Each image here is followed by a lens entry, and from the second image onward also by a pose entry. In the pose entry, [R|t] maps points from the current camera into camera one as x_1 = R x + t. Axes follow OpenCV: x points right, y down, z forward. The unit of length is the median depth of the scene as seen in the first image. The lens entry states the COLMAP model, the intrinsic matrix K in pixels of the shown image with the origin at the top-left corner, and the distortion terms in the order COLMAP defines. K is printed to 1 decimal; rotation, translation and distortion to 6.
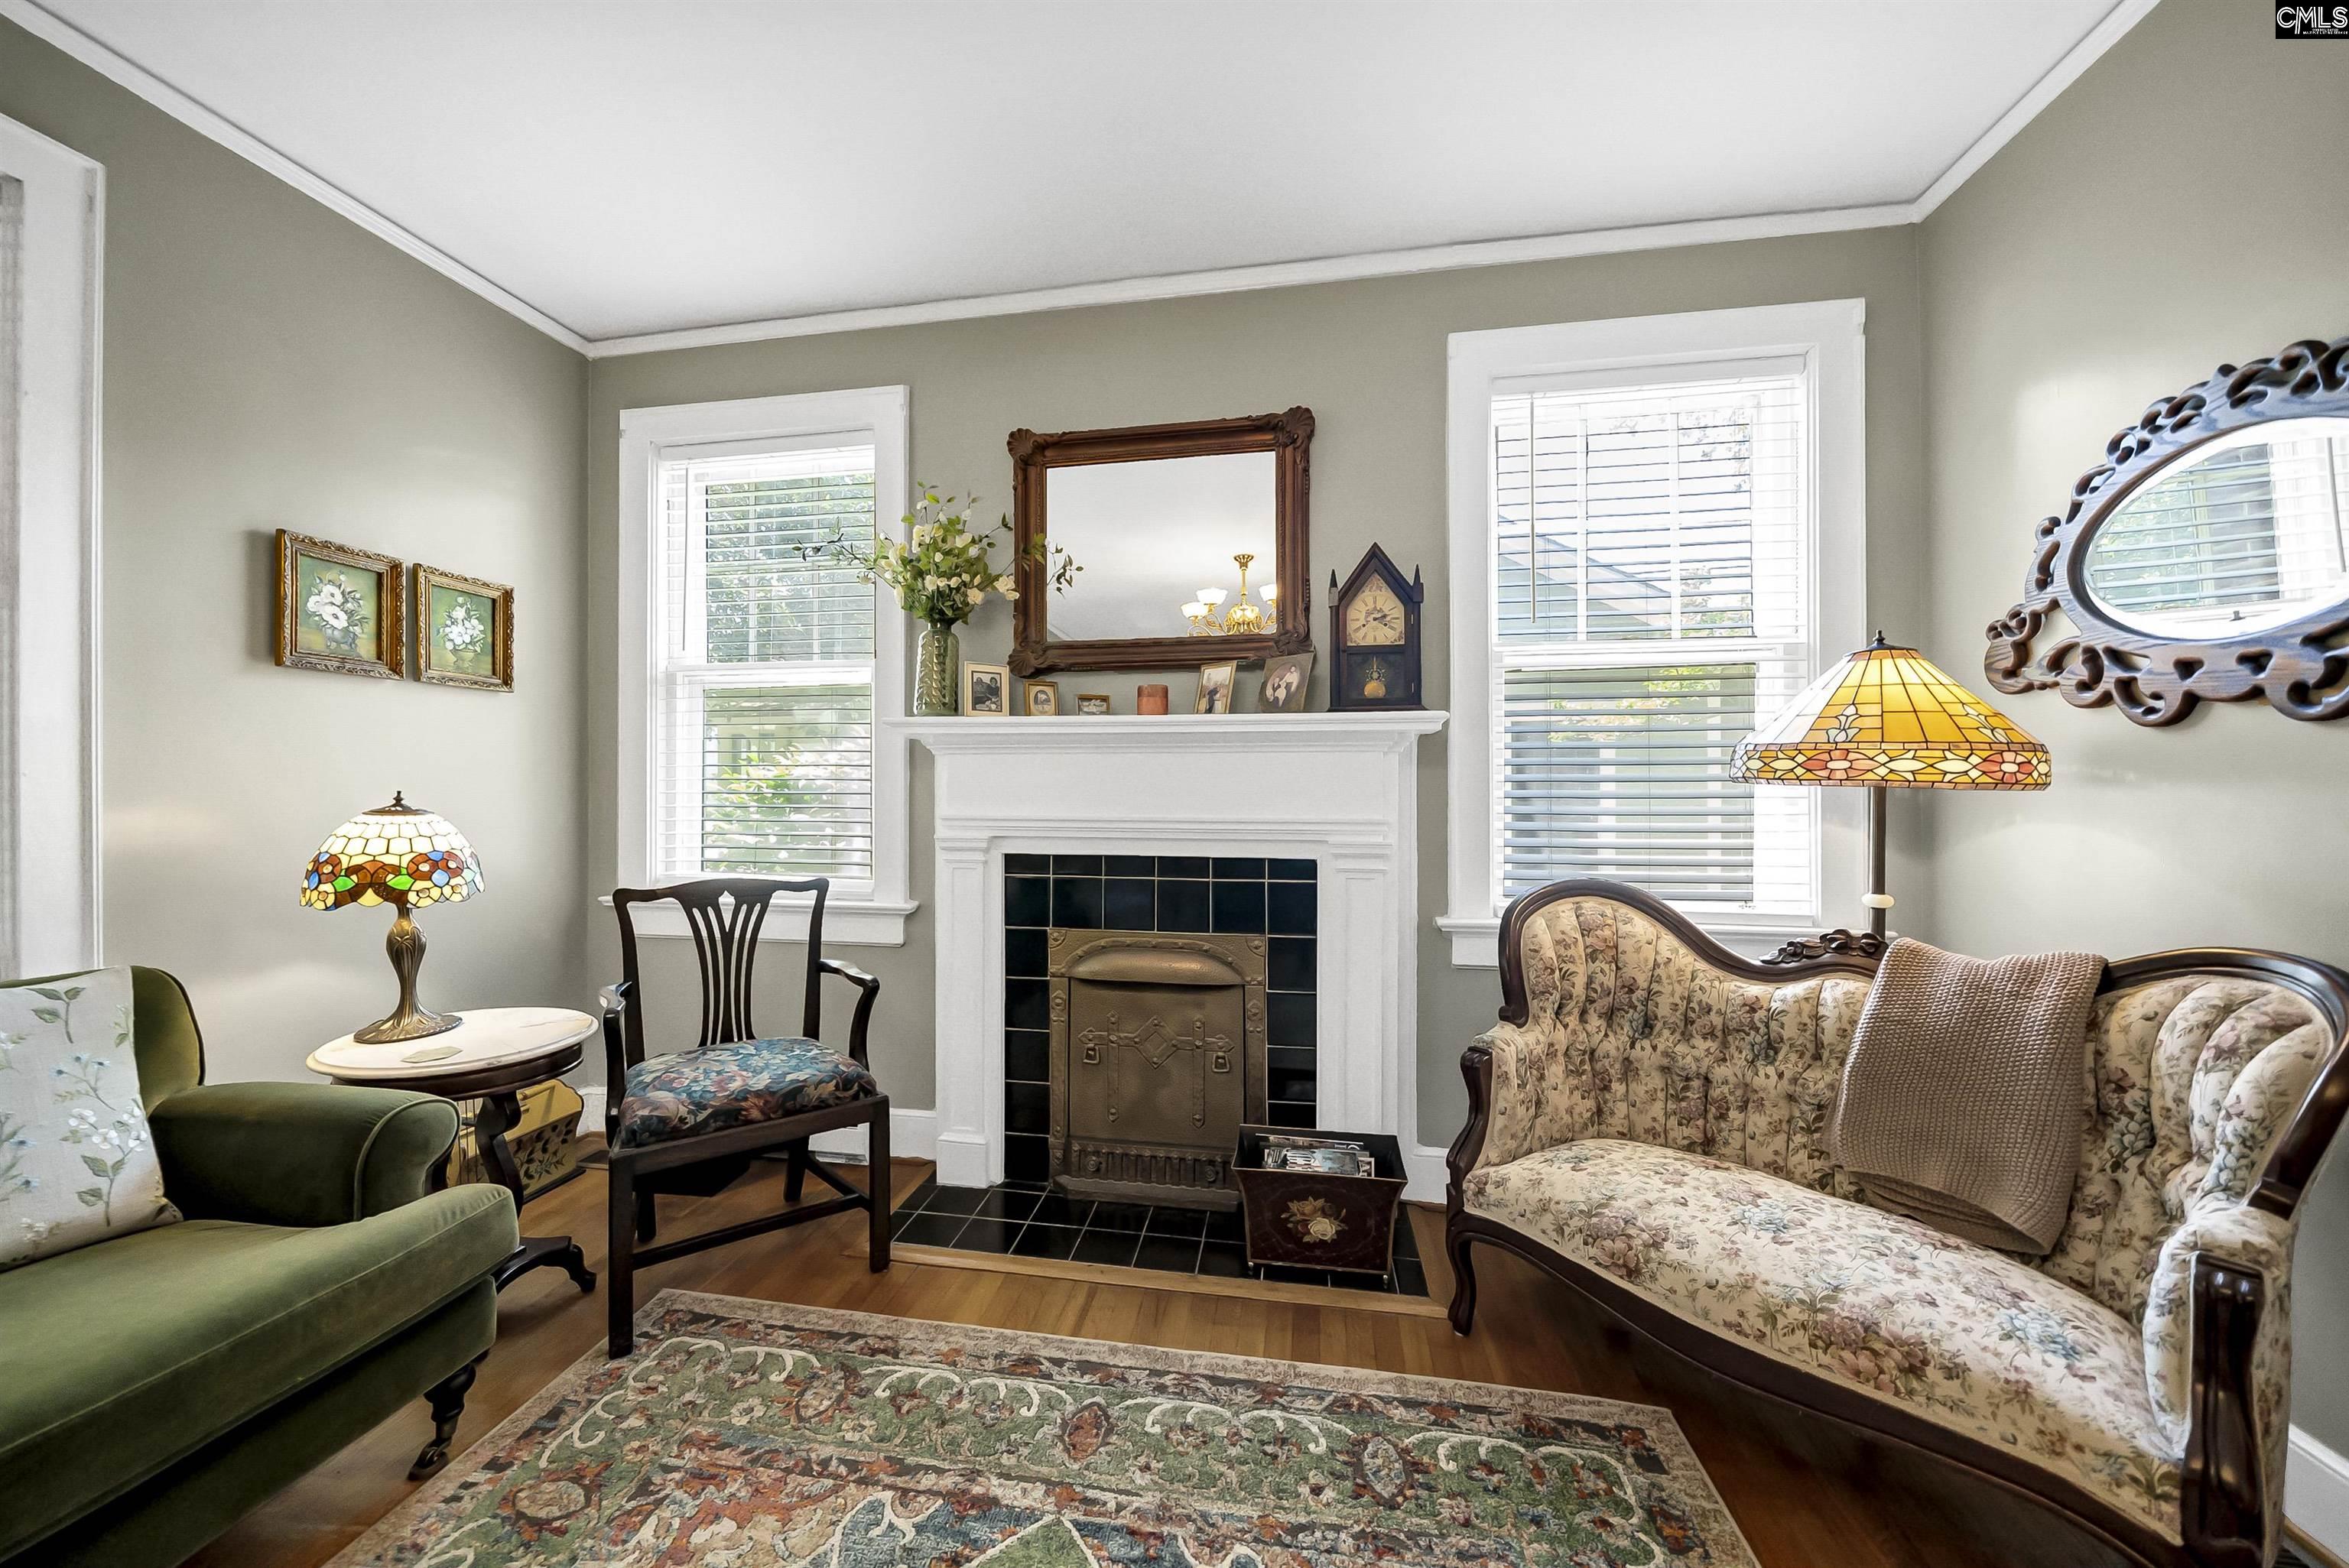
lens RADIAL K [[809.6, 0, 1155.3], [0, 809.6, 781.3], [0, 0, 1]] dist [-0.001767, -0.000137]
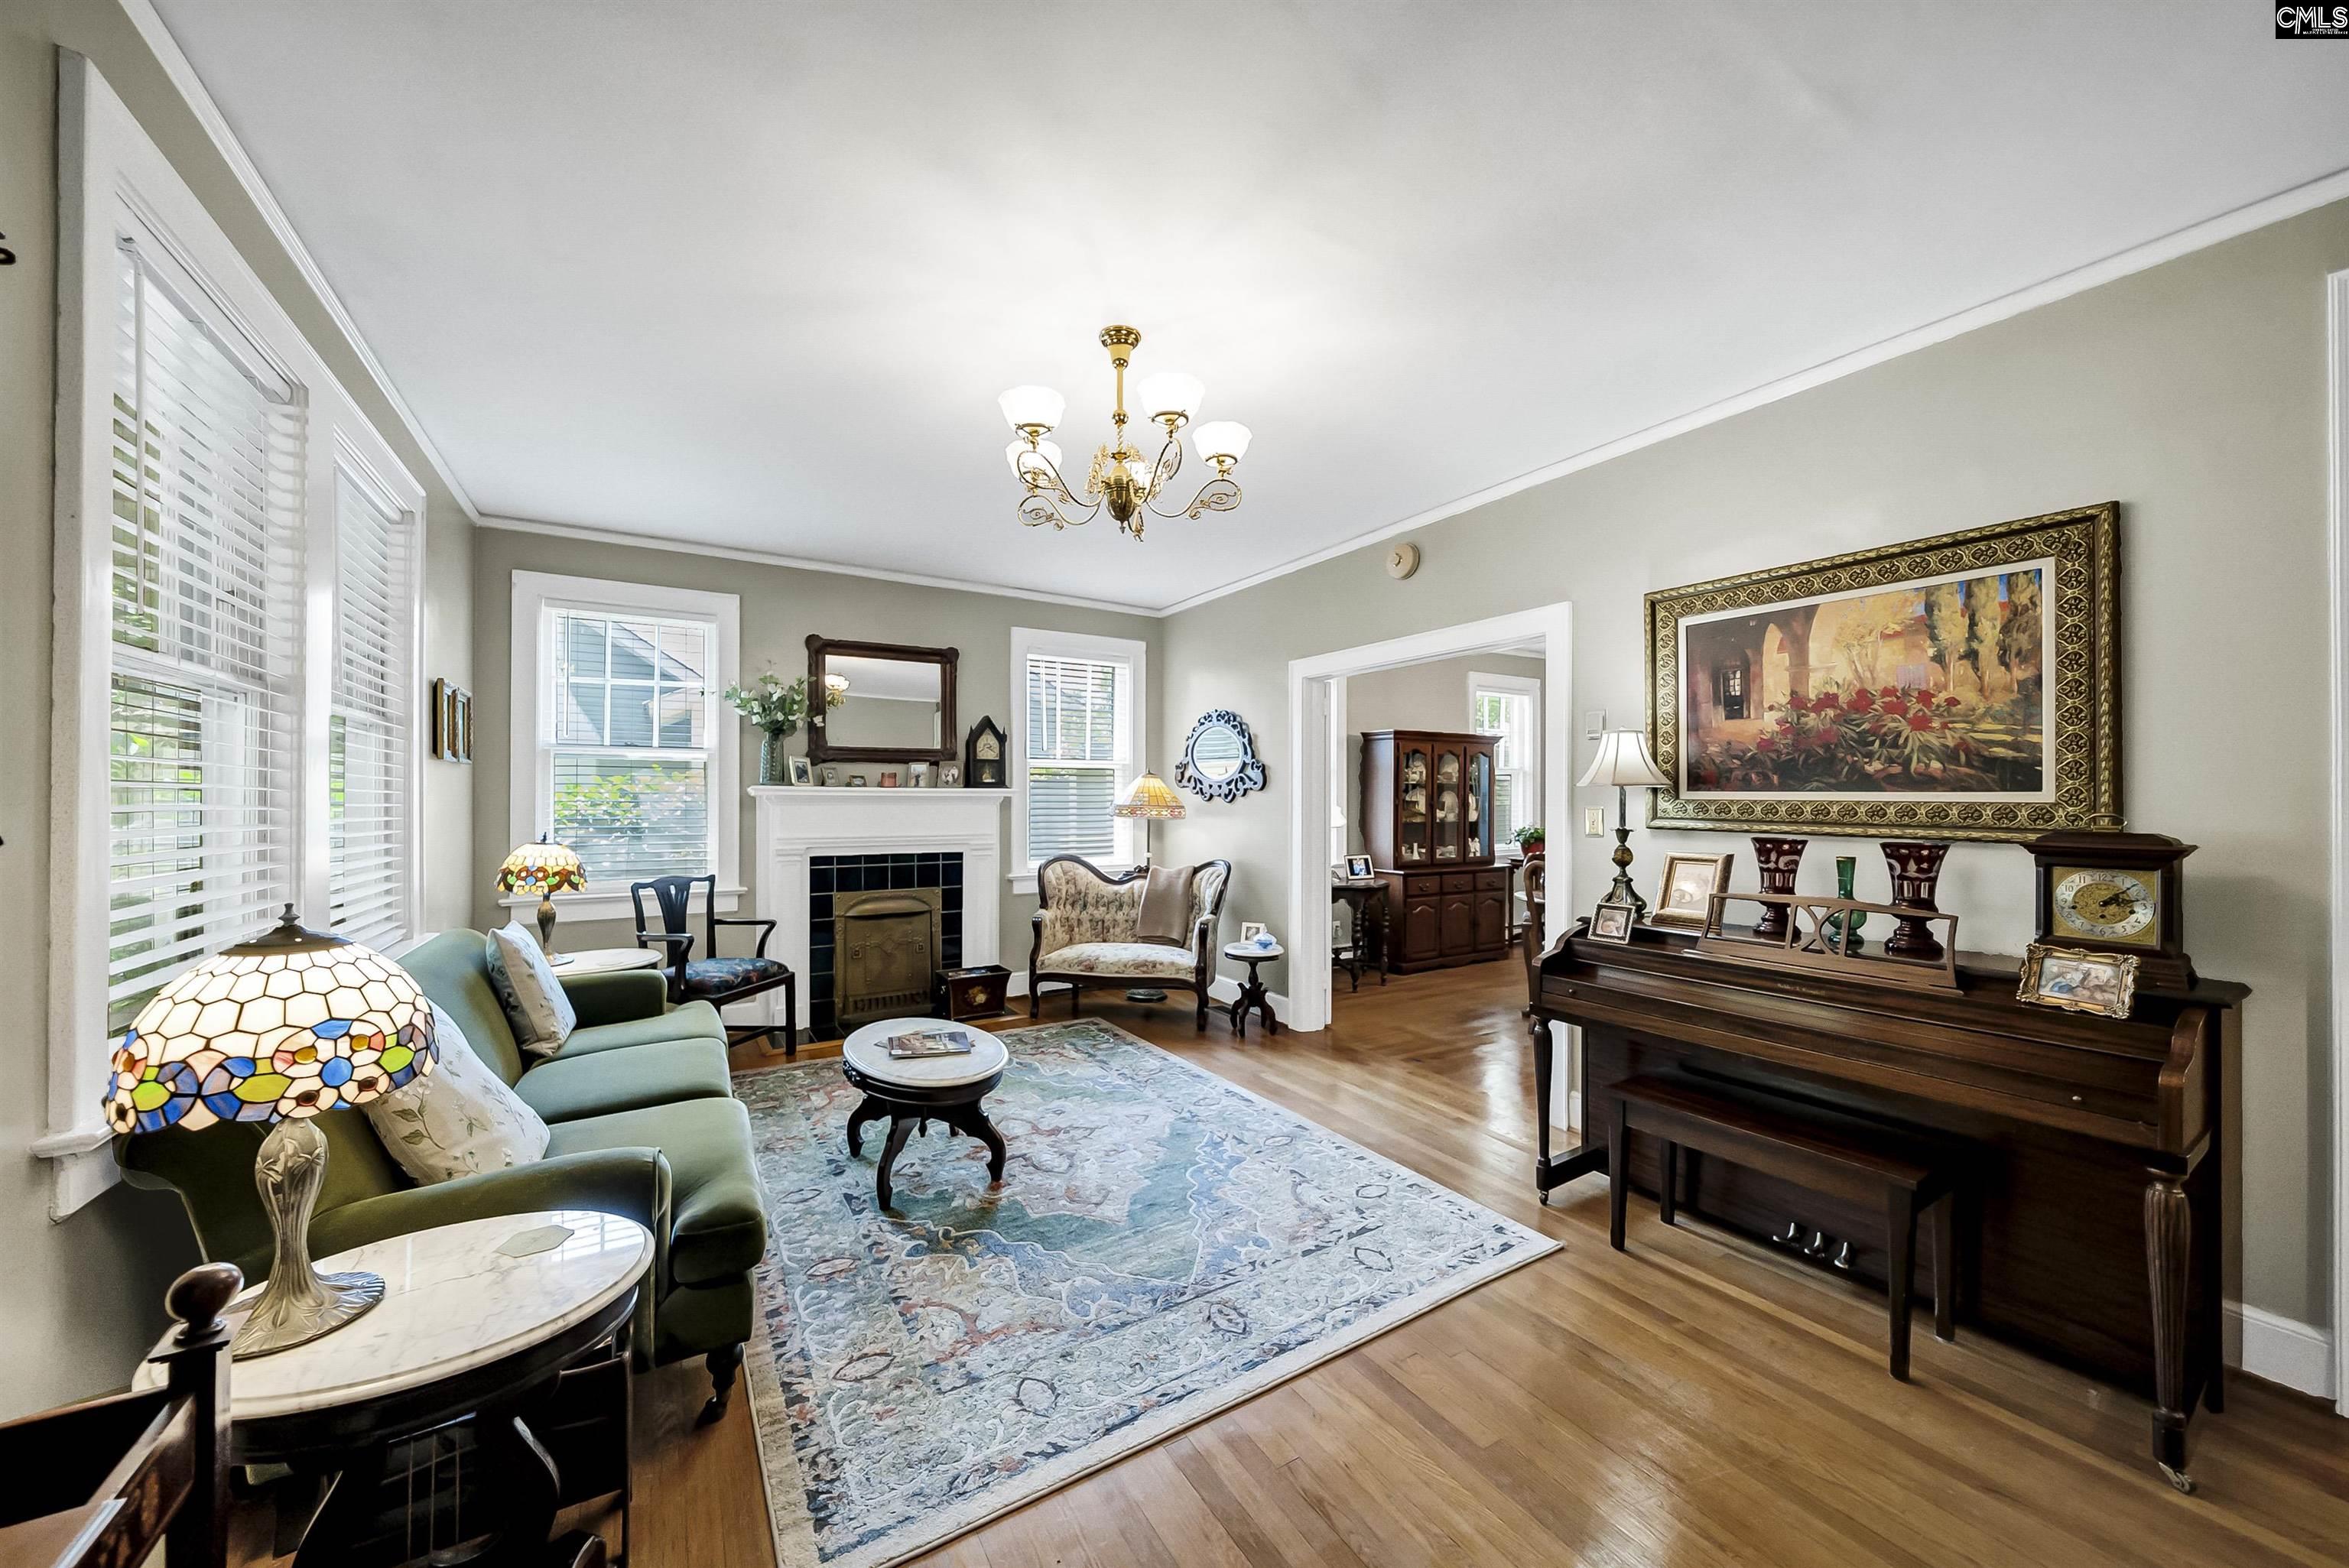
lens RADIAL K [[772.1, 0, 1144.1], [0, 772.1, 792.0], [0, 0, 1]] dist [-0.000126, -0.000016]
pose [[0.749979, 0.008344, 0.661409, -0.973667], [-0.004462, 0.999962, -0.007555, -0.064786], [-0.661447, 0.002715, 0.749987, -1.094777]]
